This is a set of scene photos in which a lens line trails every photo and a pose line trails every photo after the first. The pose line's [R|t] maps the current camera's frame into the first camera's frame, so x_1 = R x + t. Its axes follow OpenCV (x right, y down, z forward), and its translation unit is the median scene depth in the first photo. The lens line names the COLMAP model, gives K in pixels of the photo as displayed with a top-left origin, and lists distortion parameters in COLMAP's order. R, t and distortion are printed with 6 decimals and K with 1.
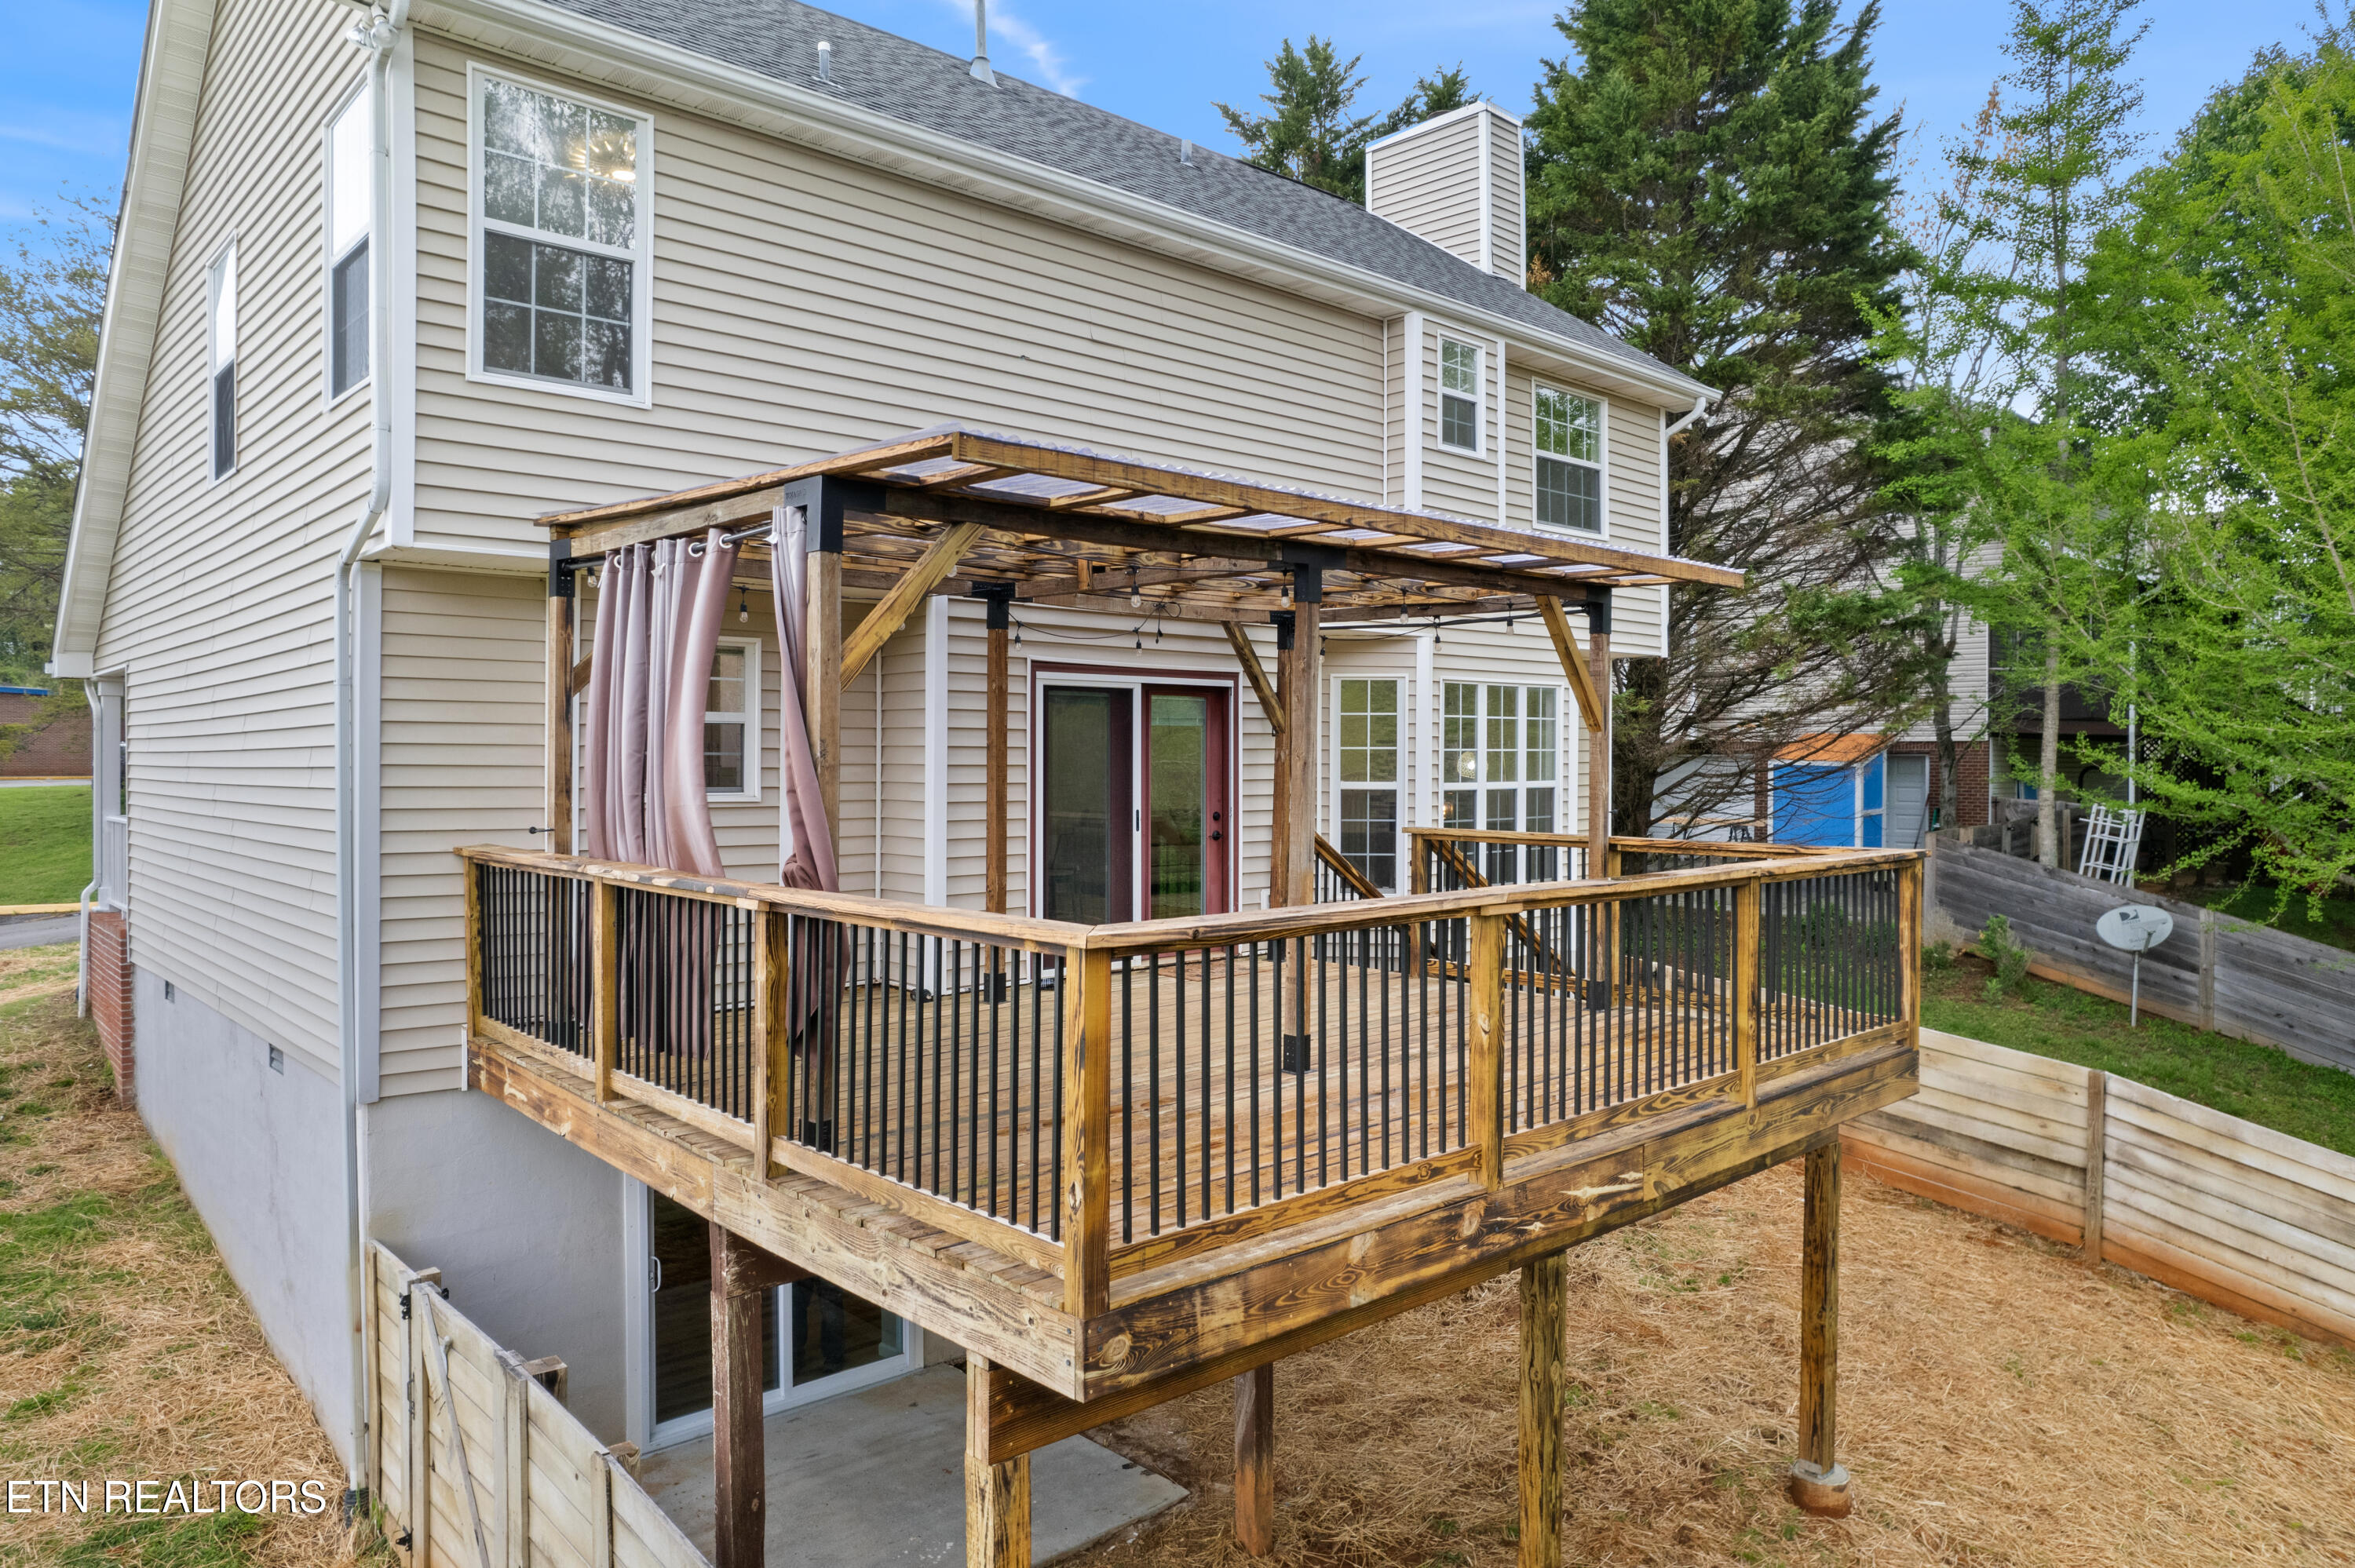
lens RADIAL K [[1488.2, 0, 1177.8], [0, 1488.2, 771.6], [0, 0, 1]] dist [-0.078229, 0.048322]
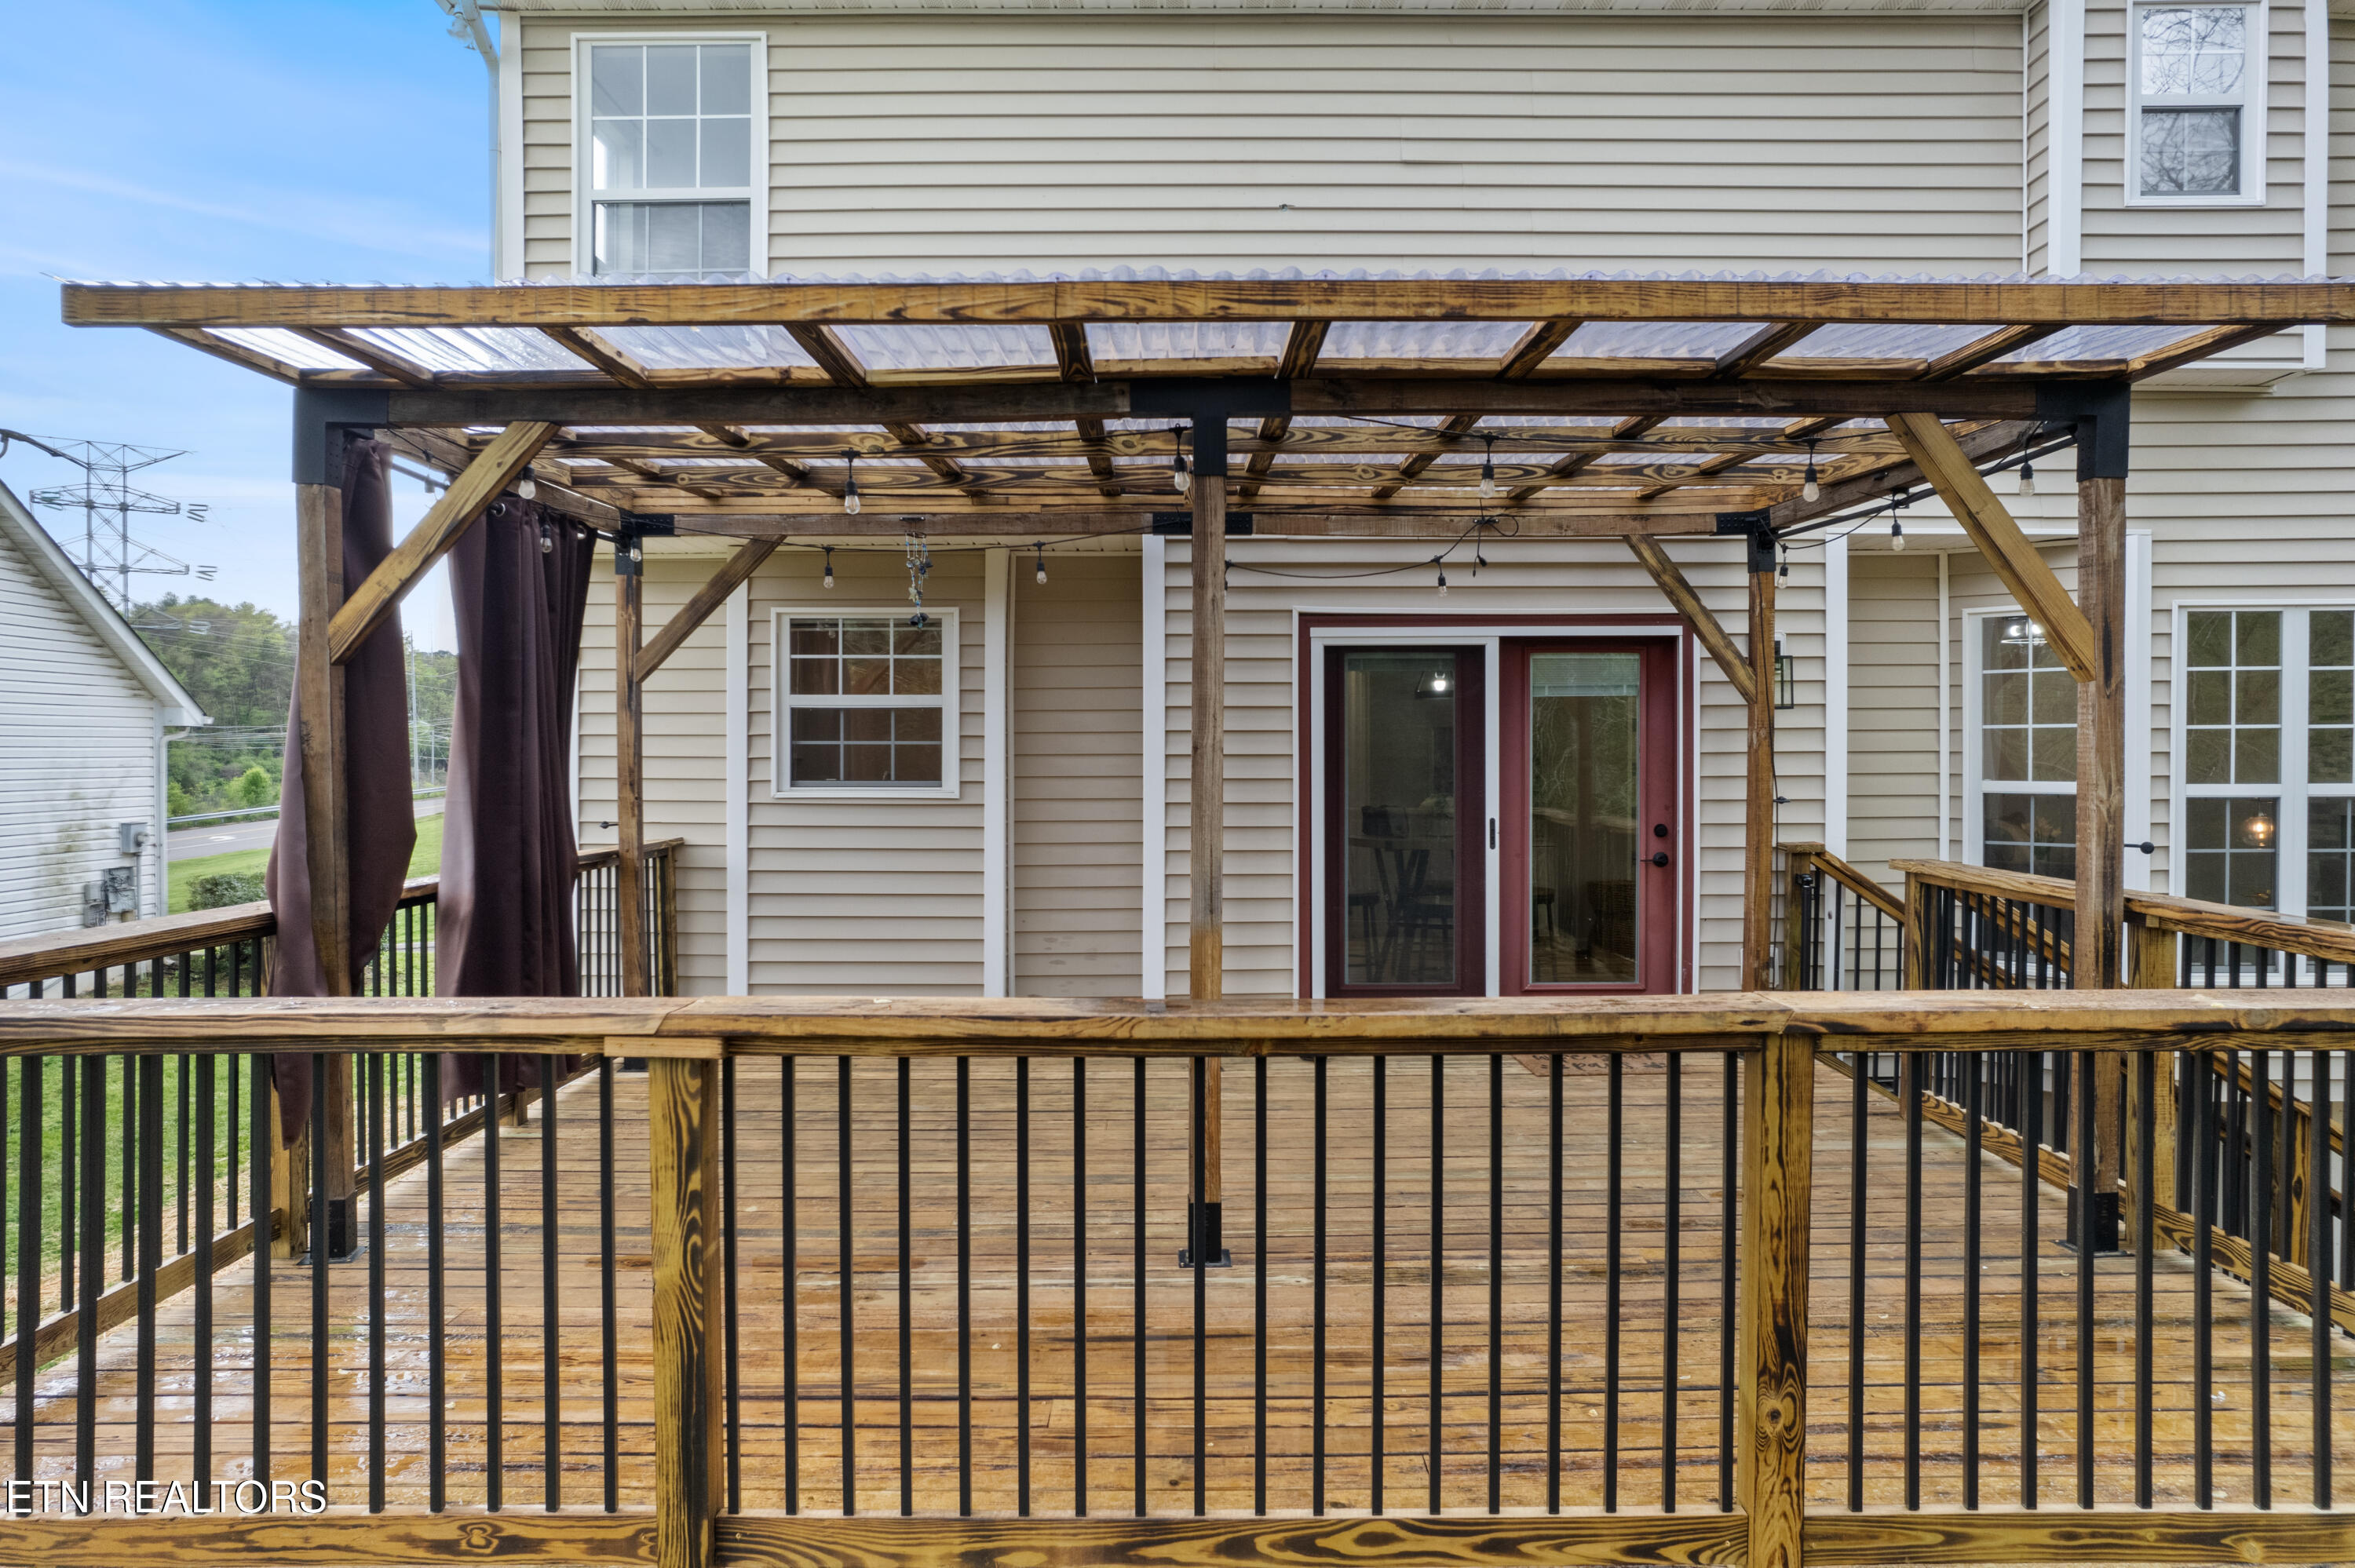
lens RADIAL K [[1499.3, 0, 1177.5], [0, 1499.3, 784.0], [0, 0, 1]] dist [-0.059319, 0.047533]
pose [[0.723808, 0.014128, -0.689857, 0.346674], [-0.004162, 0.999862, 0.016110, -0.001203], [0.689989, -0.008789, 0.723766, 0.385994]]
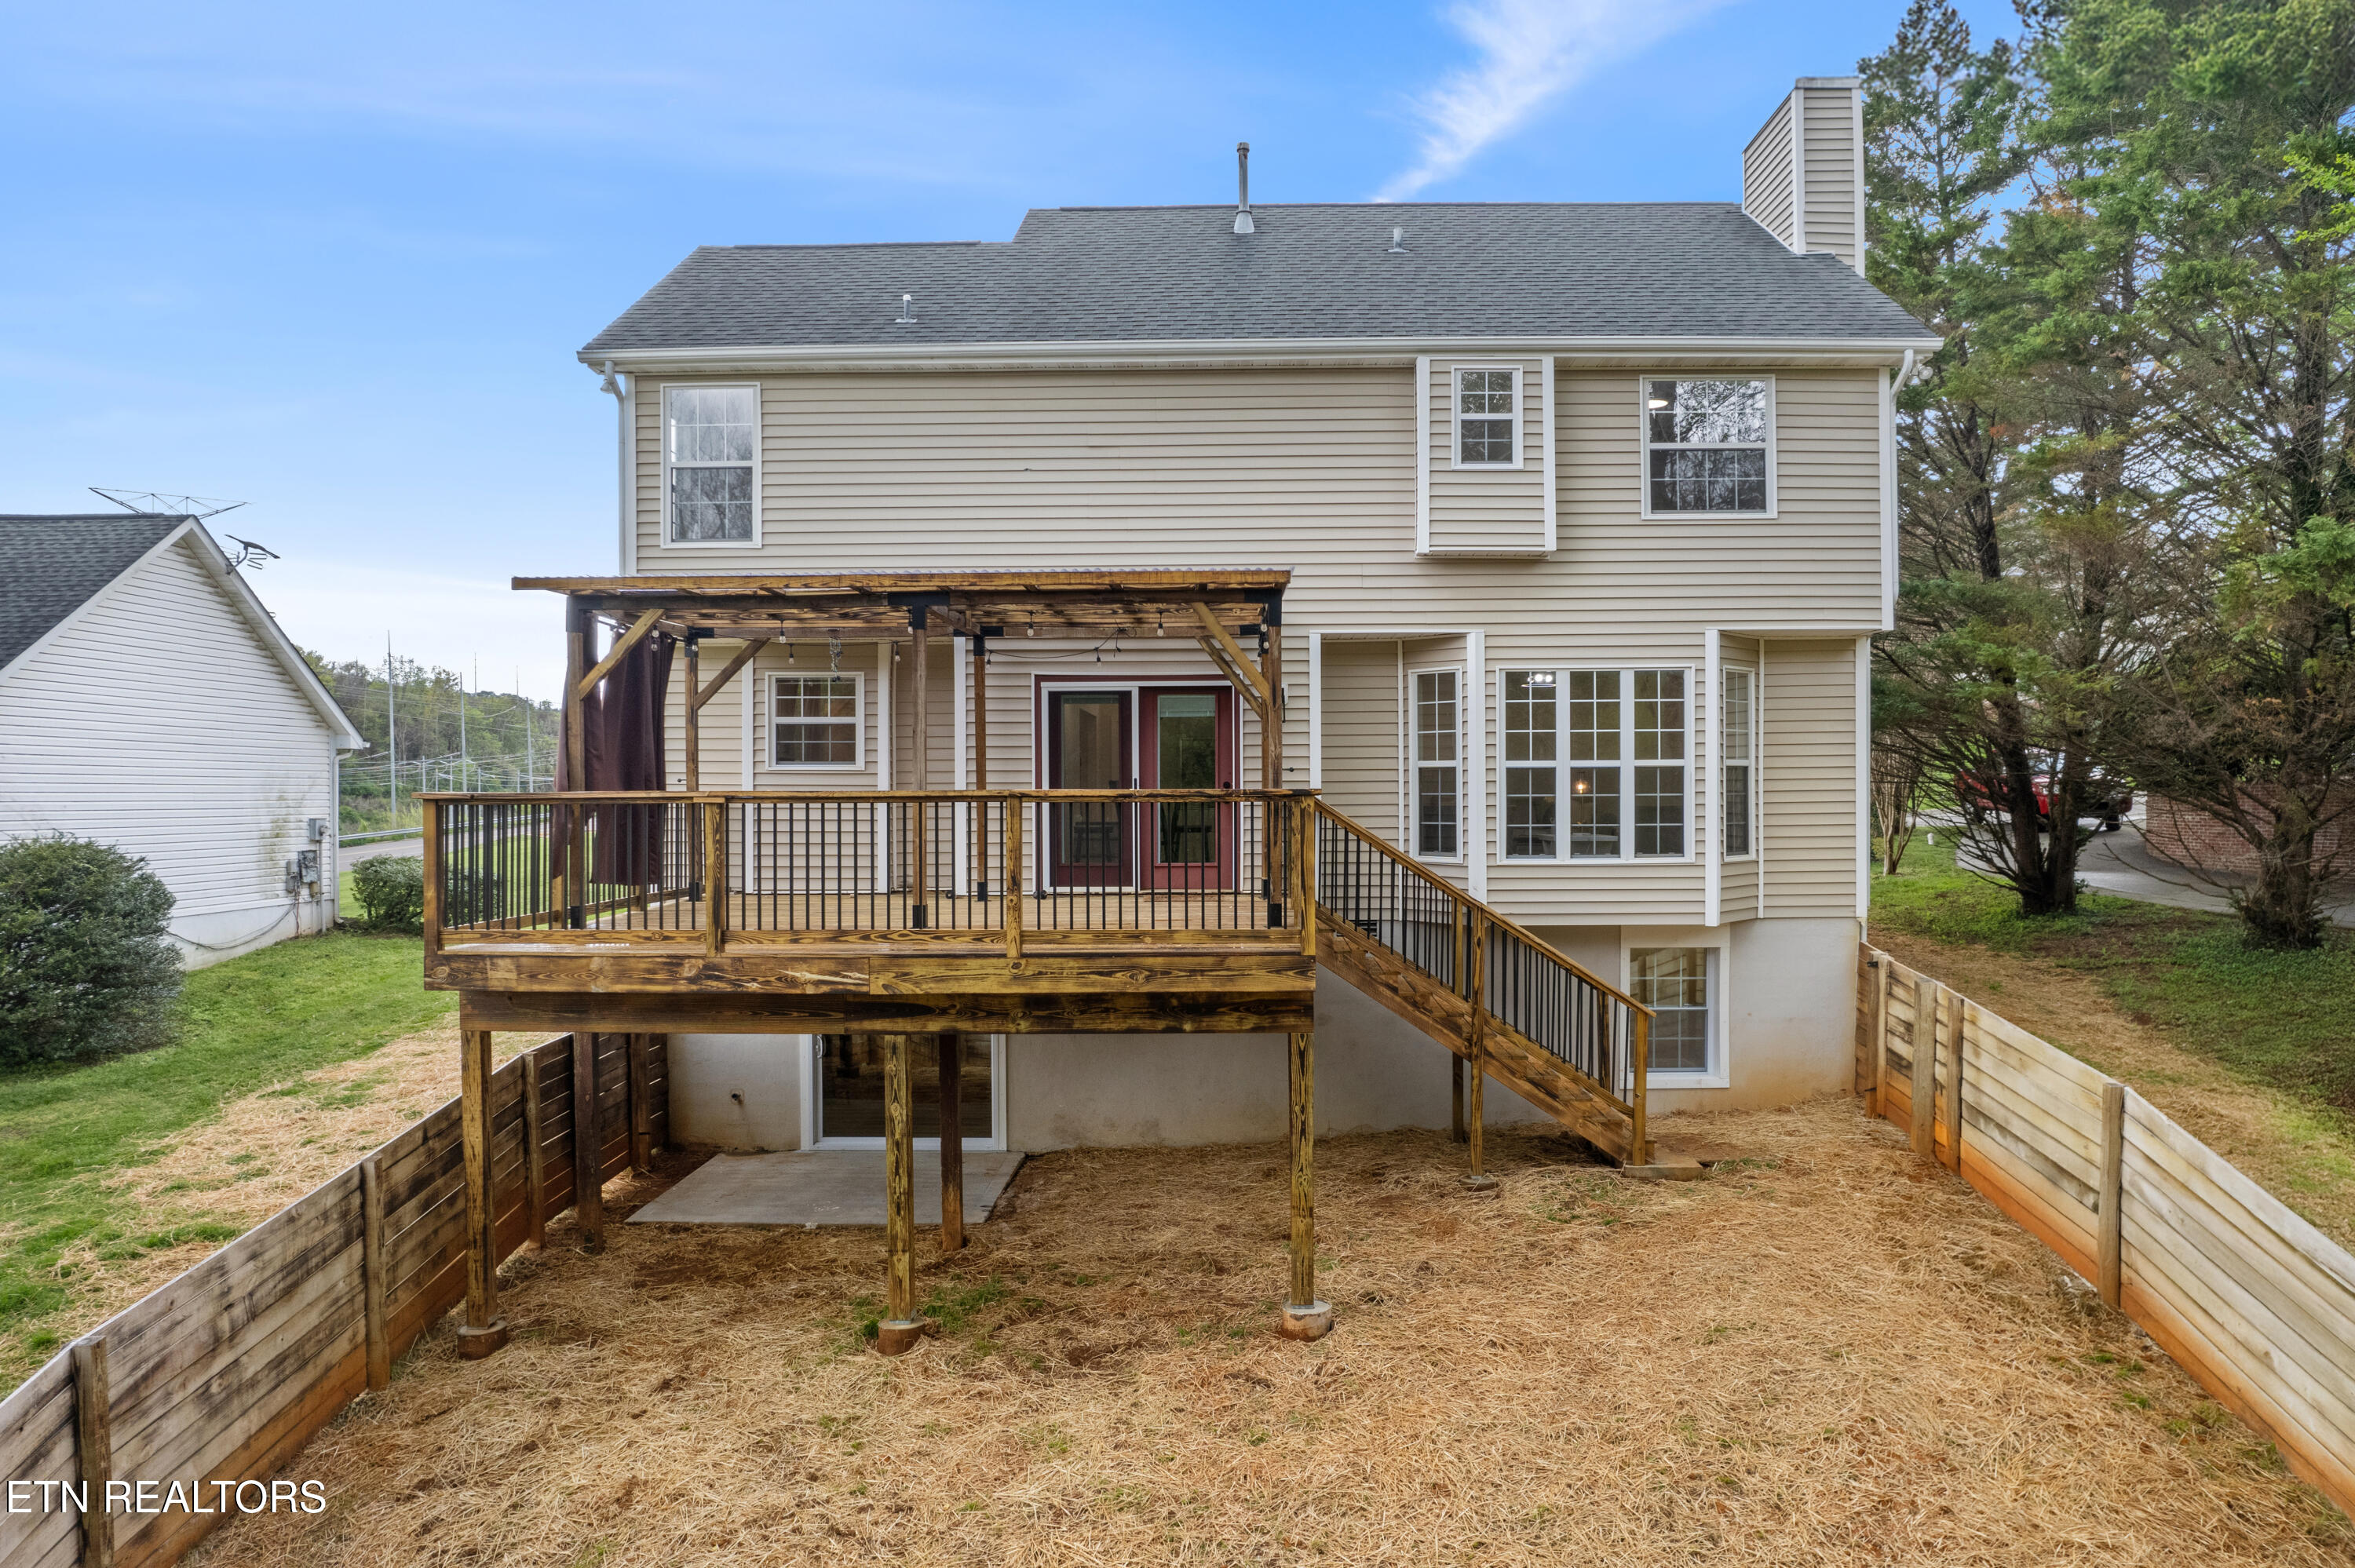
lens RADIAL K [[1565.5, 0, 1346.5], [0, 1565.5, 809.9], [0, 0, 1]] dist [-0.034470, 0.003004]
pose [[0.762277, 0.000966, -0.647251, 1.049523], [0.001436, 0.999994, 0.003183, 0.050071], [0.647250, -0.003356, 0.762271, 0.020787]]
